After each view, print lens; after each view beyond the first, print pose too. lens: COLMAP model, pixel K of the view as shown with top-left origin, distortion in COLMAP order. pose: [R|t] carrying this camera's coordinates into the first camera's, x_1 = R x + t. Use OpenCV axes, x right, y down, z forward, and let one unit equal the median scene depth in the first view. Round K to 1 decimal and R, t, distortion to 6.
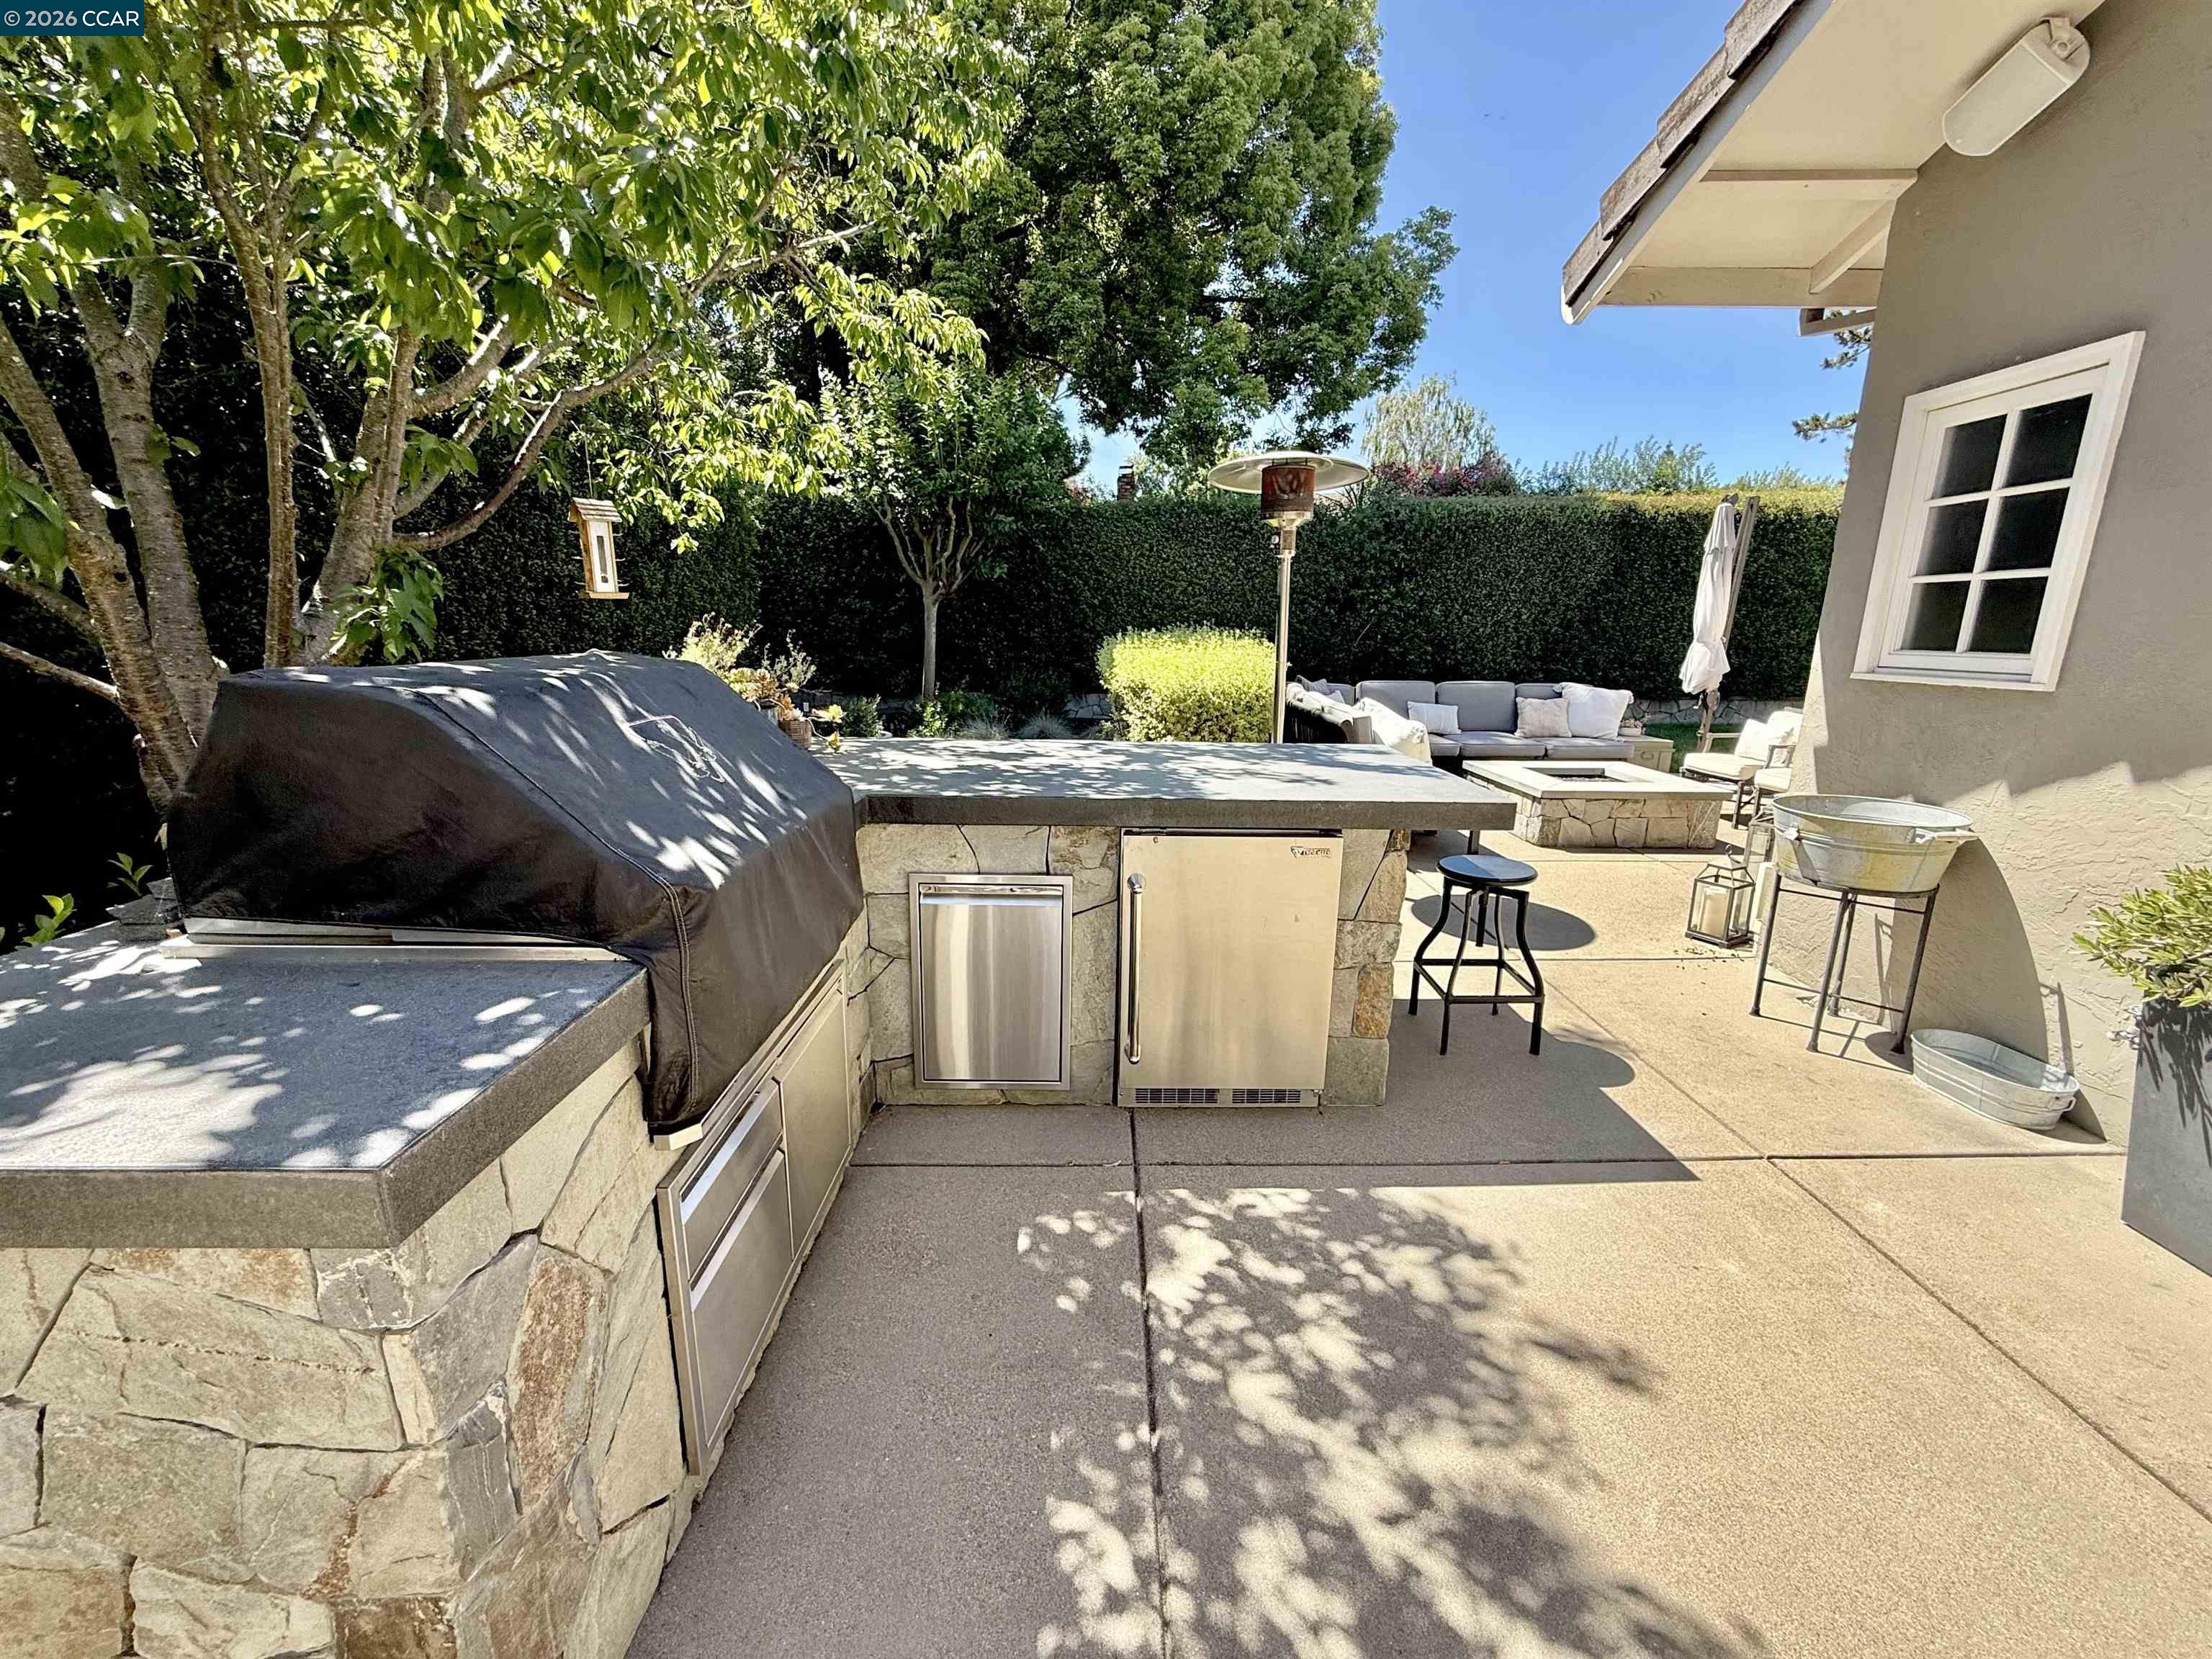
lens RADIAL K [[881.5, 0, 1102.8], [0, 881.5, 831.3], [0, 0, 1]] dist [0.000395, 0.000138]
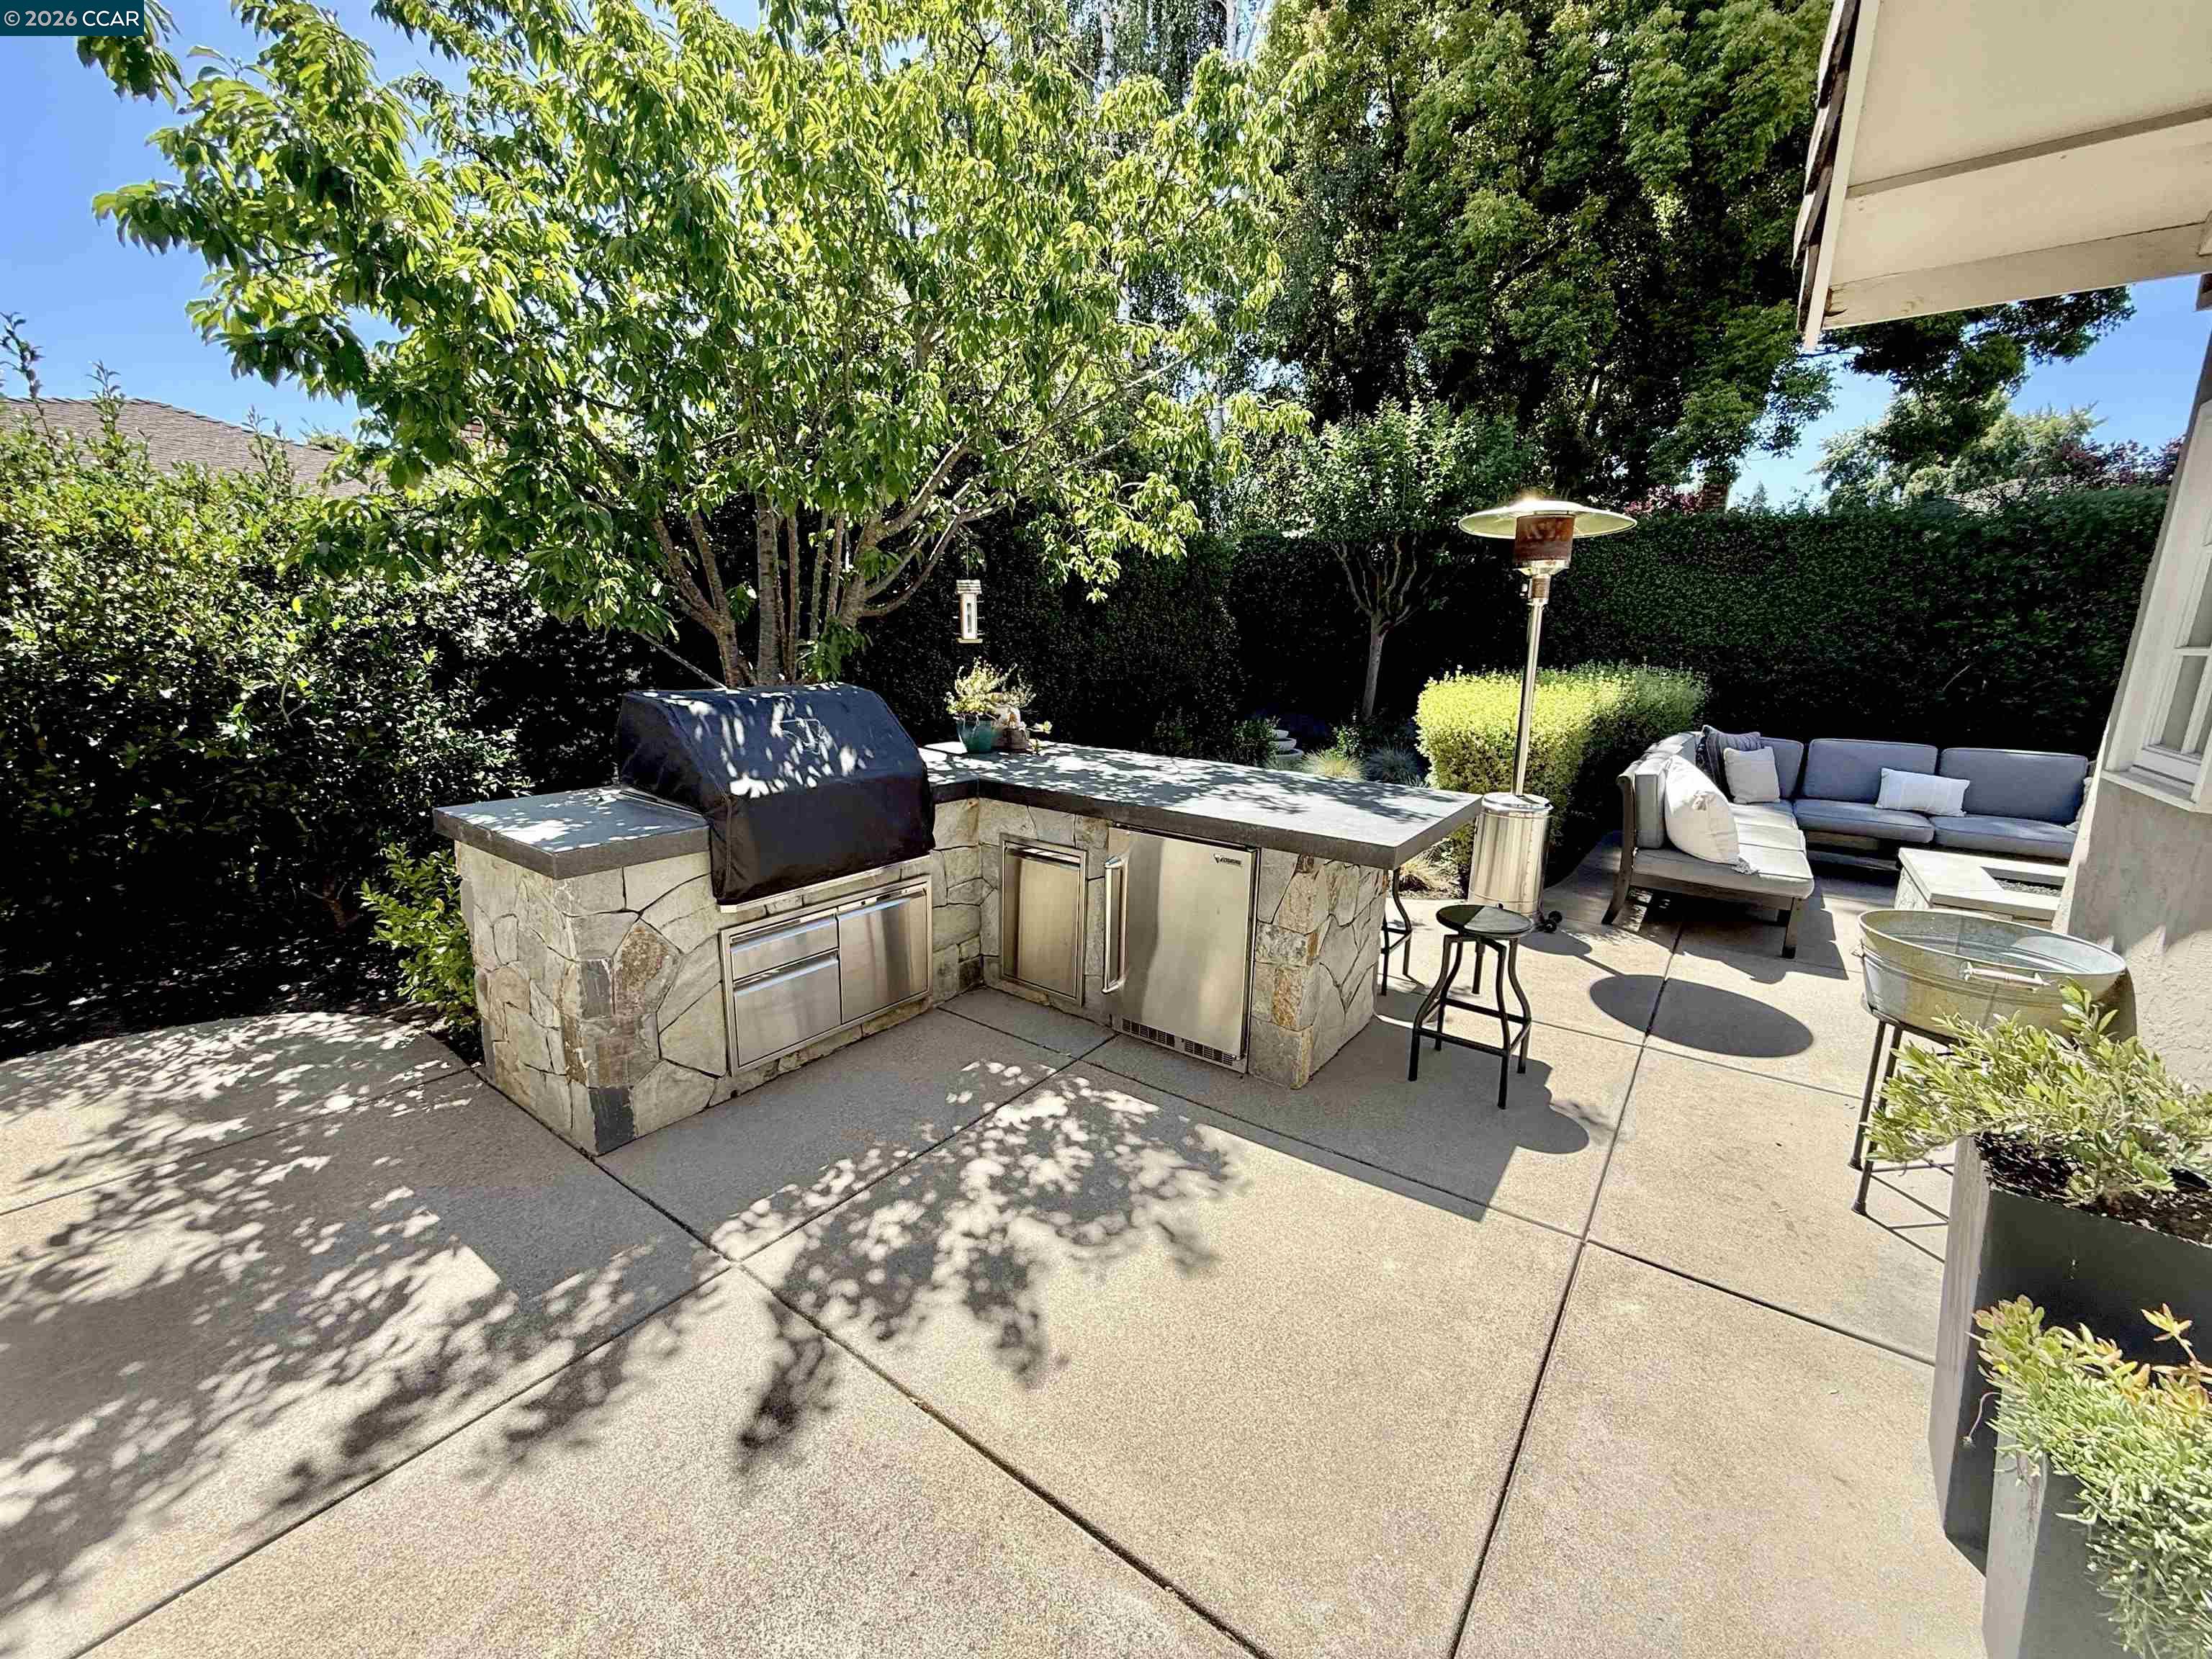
lens RADIAL K [[881.5, 0, 1102.8], [0, 881.5, 831.3], [0, 0, 1]] dist [0.000395, 0.000138]
pose [[0.801189, 0.139823, -0.581847, 0.374794], [-0.151303, 0.988059, 0.029099, -0.012369], [0.578968, 0.064722, 0.812778, -0.064010]]
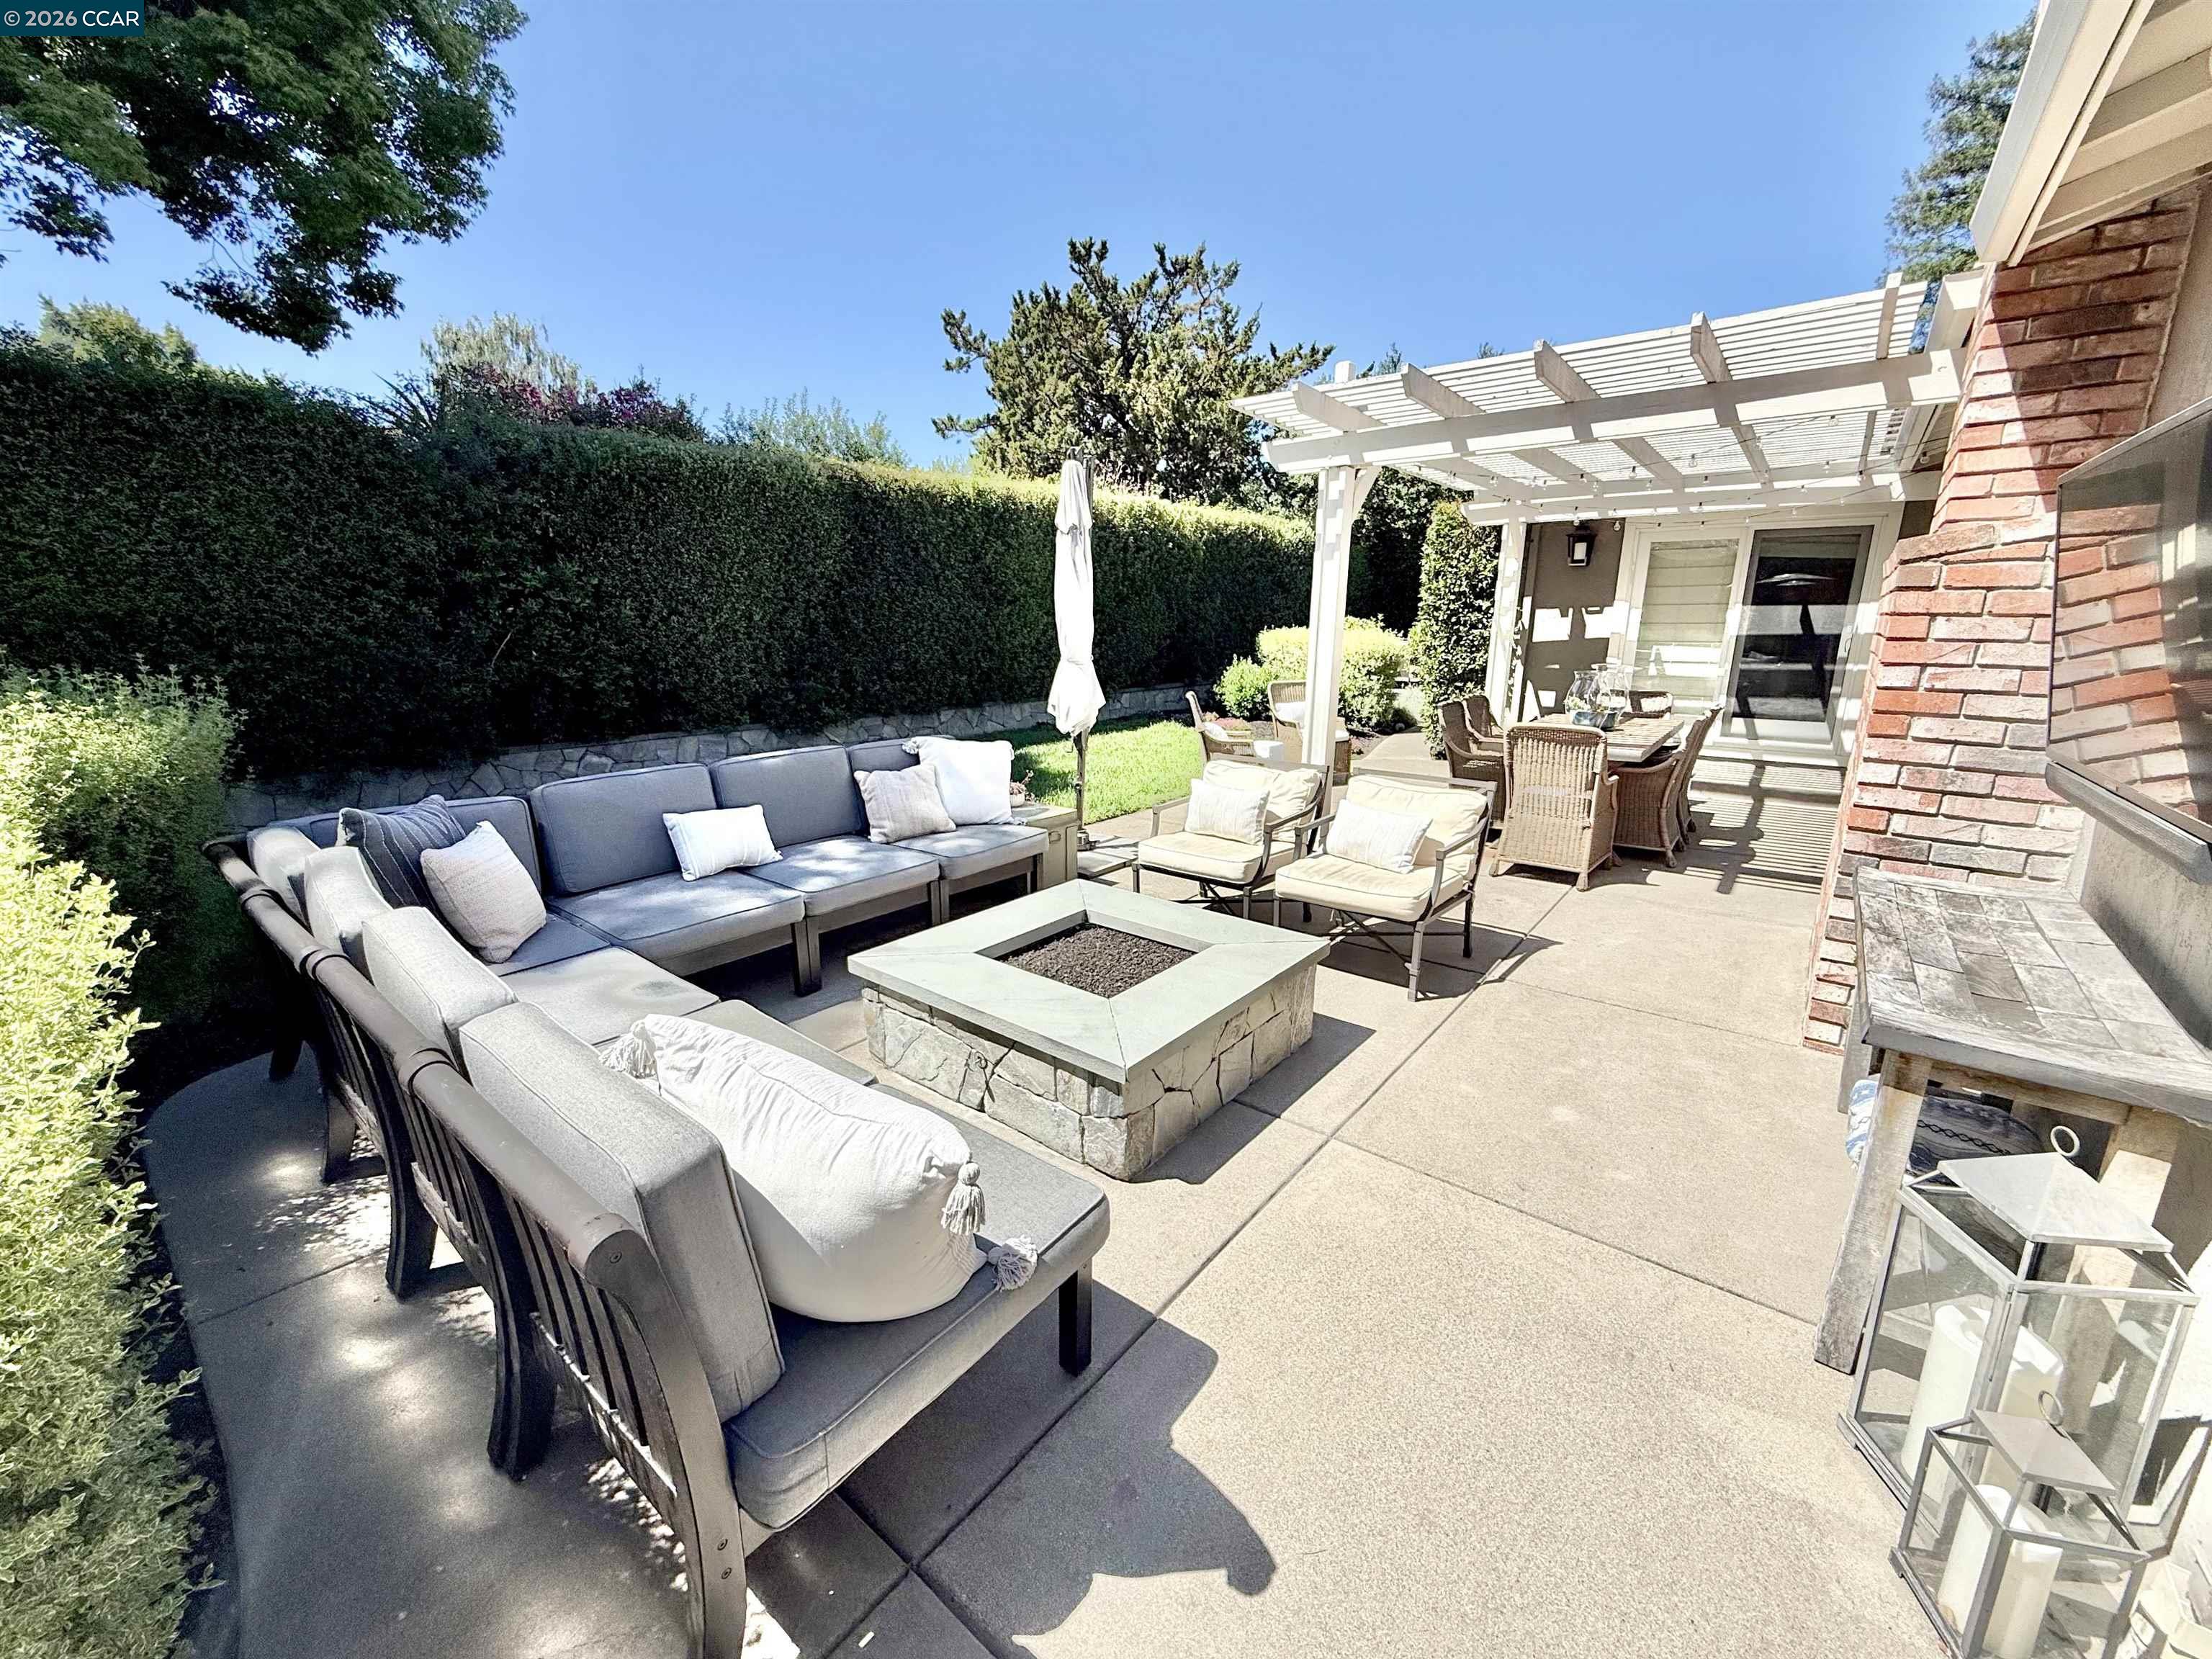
lens RADIAL K [[881.5, 0, 1102.8], [0, 881.5, 831.3], [0, 0, 1]] dist [0.000395, 0.000138]
pose [[0.637089, -0.189677, 0.747088, 0.209878], [0.180624, 0.978999, 0.094527, -0.206326], [-0.749328, 0.074720, 0.657970, 0.759673]]
